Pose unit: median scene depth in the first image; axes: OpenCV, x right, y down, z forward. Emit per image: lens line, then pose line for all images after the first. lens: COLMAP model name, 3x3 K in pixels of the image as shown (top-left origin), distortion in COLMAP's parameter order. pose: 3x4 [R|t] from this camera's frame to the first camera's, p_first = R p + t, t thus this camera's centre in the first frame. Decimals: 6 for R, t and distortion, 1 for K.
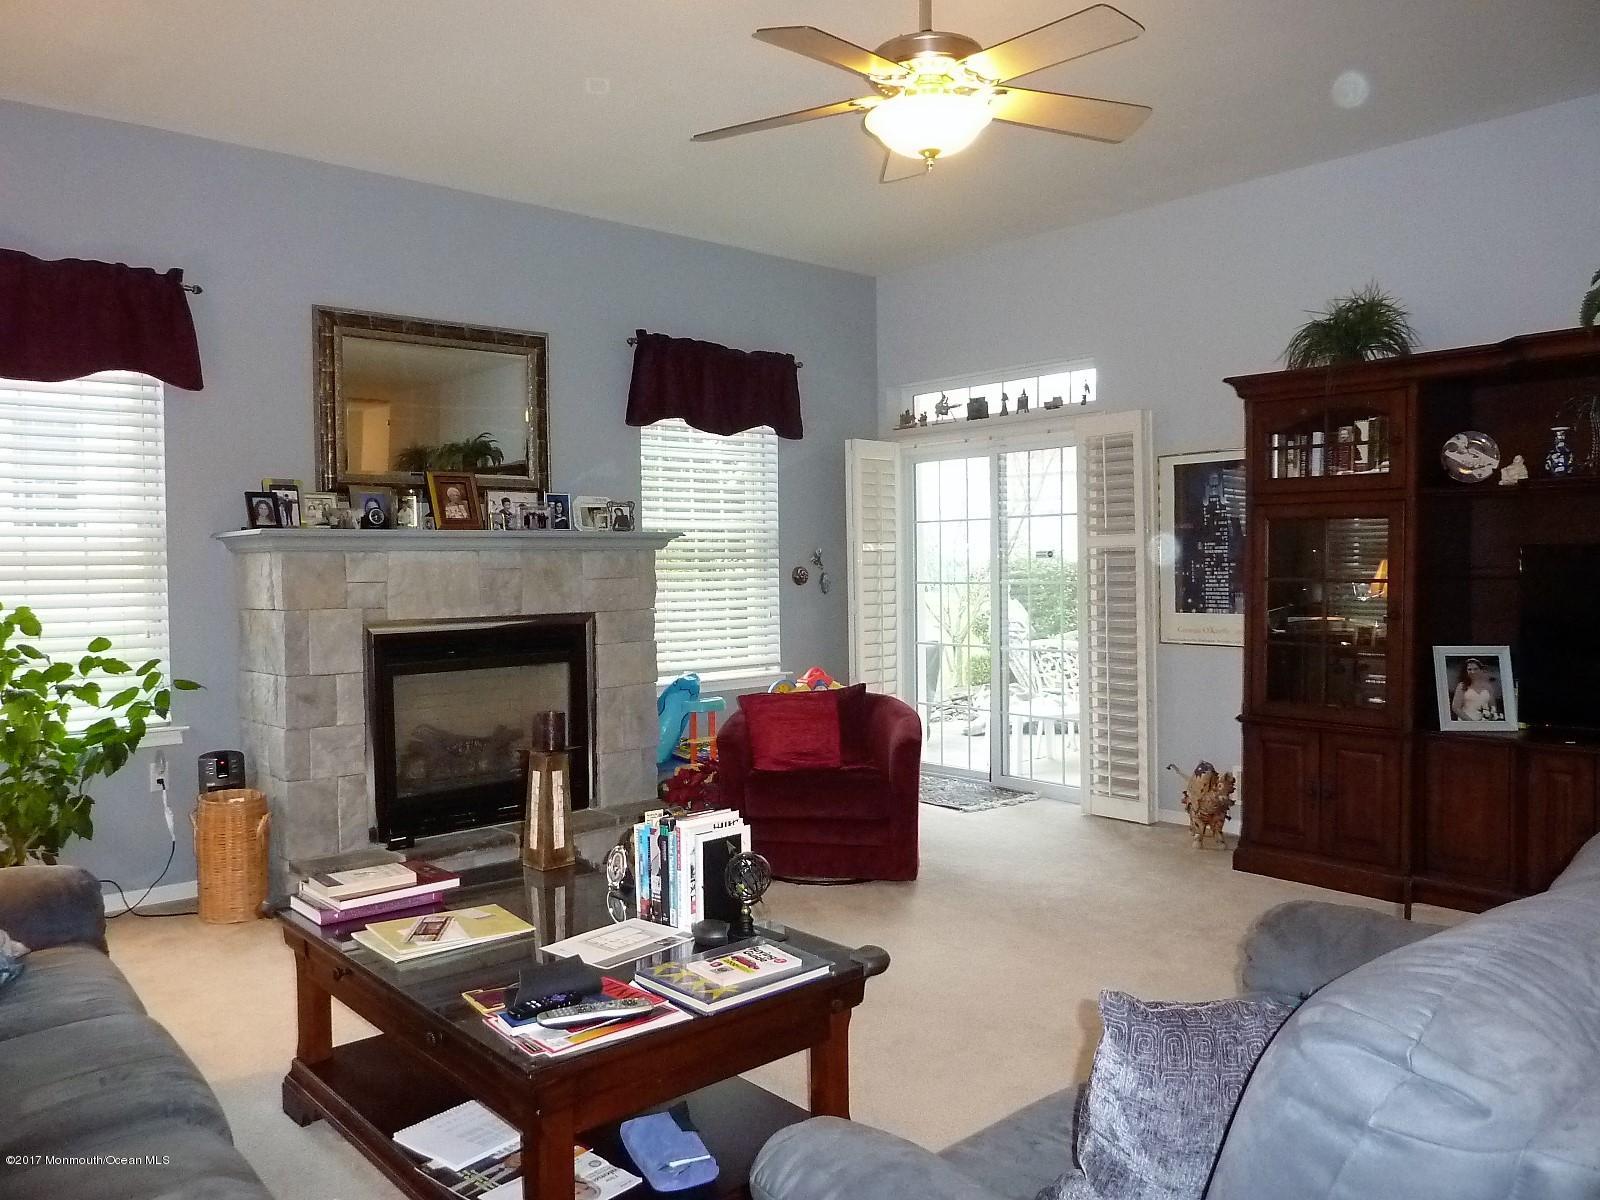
lens RADIAL K [[1197.3, 0, 804.1], [0, 1197.3, 603.8], [0, 0, 1]] dist [-0.027946, -0.010293]
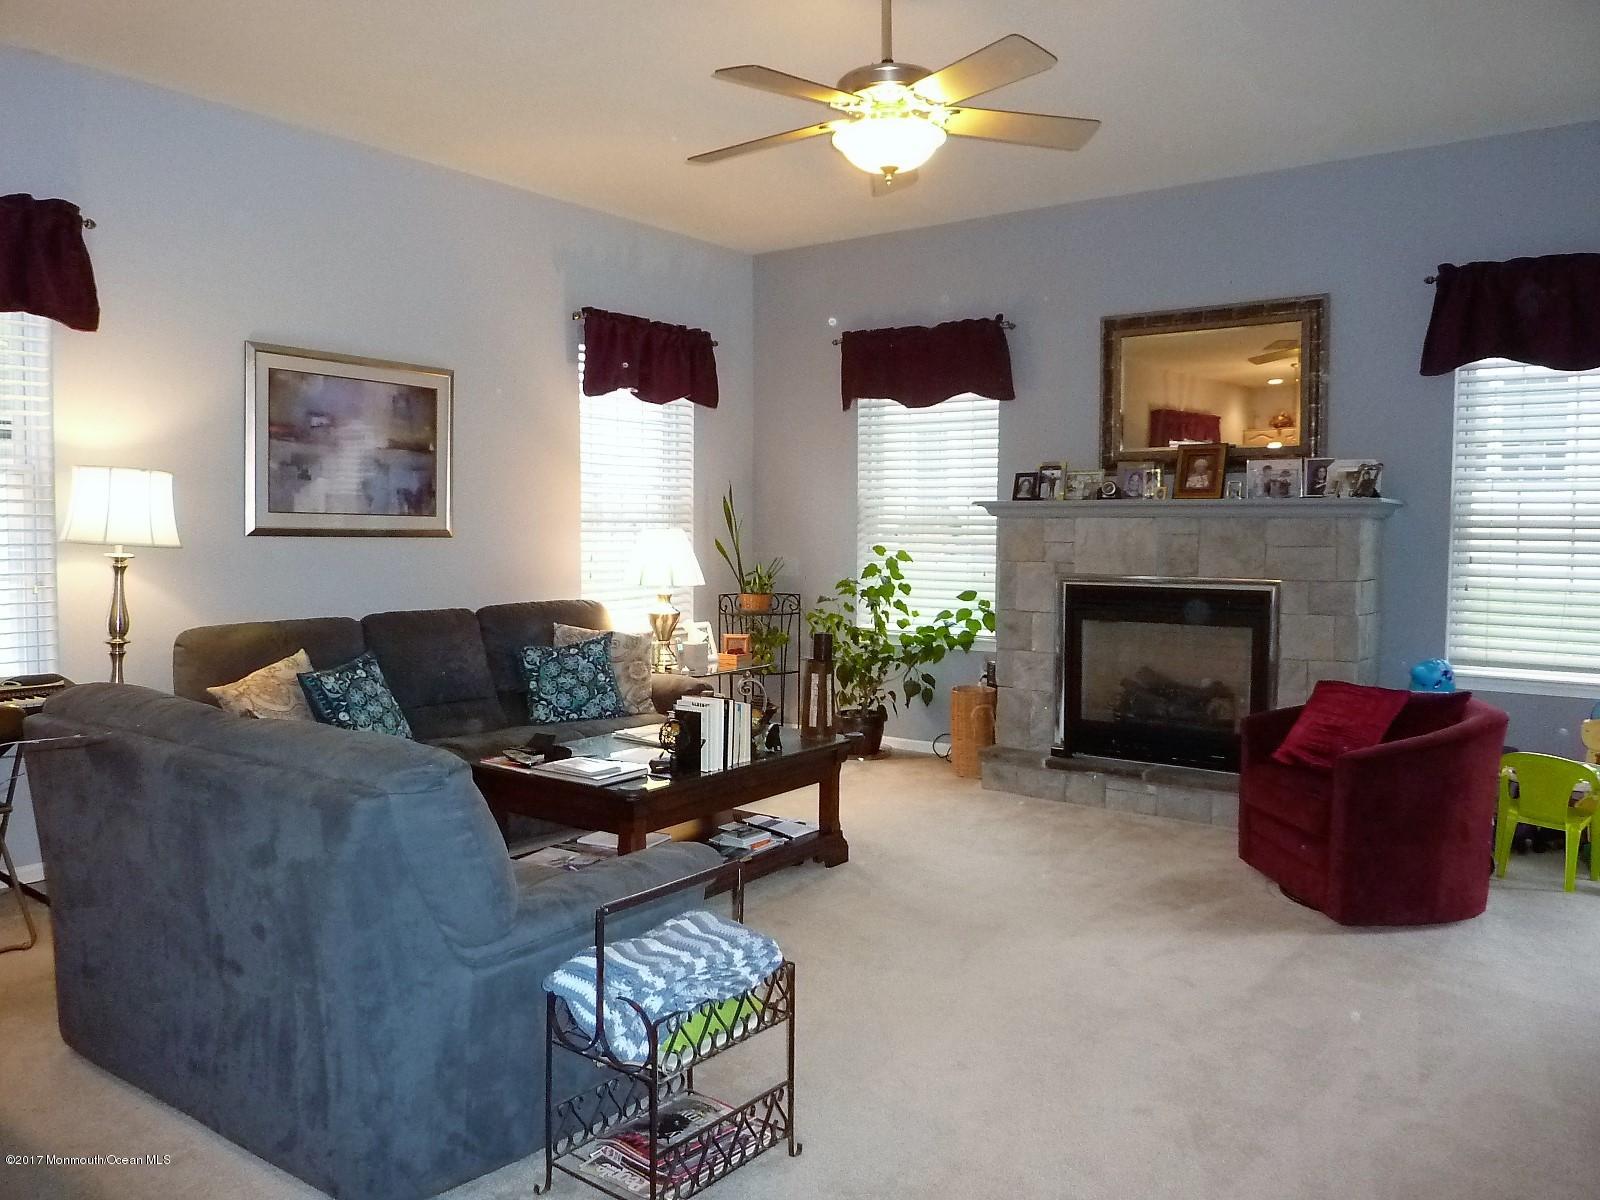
lens RADIAL K [[1197.3, 0, 827.2], [0, 1197.3, 652.8], [0, 0, 1]] dist [-0.027946, -0.010293]
pose [[0.216351, 0.118027, -0.969155, 0.783578], [-0.039794, 0.992907, 0.112036, -0.032443], [0.975504, 0.014328, 0.219513, 0.462399]]
